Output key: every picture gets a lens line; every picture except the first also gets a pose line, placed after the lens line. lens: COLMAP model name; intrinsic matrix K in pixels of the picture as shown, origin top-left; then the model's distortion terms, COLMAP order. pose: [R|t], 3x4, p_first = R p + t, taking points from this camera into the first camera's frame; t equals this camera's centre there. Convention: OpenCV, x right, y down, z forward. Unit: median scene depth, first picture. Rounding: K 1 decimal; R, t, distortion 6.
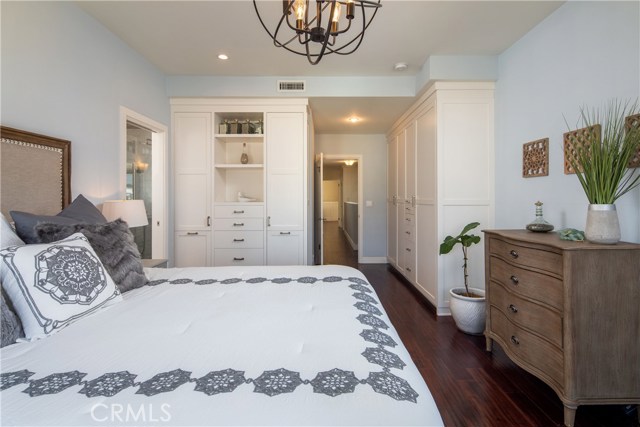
lens RADIAL K [[317.1, 0, 320.3], [0, 317.1, 209.4], [0, 0, 1]] dist [-0.002468, -0.002251]
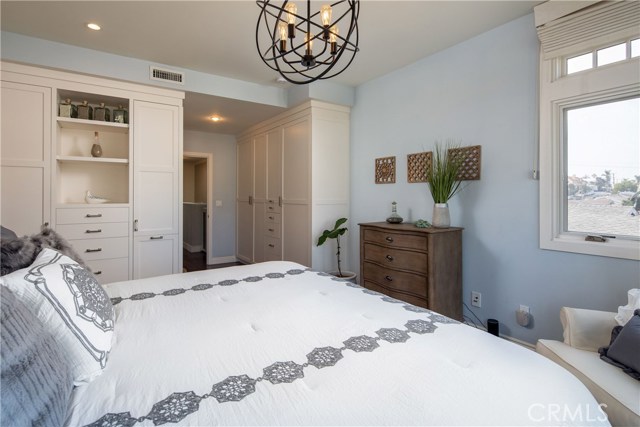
lens RADIAL K [[317.1, 0, 318.1], [0, 317.1, 211.3], [0, 0, 1]] dist [-0.002468, -0.002251]
pose [[0.838060, -0.023398, 0.545076, -0.327420], [0.018253, 0.999723, 0.014850, -0.007532], [-0.545273, -0.002495, 0.838255, 0.001070]]
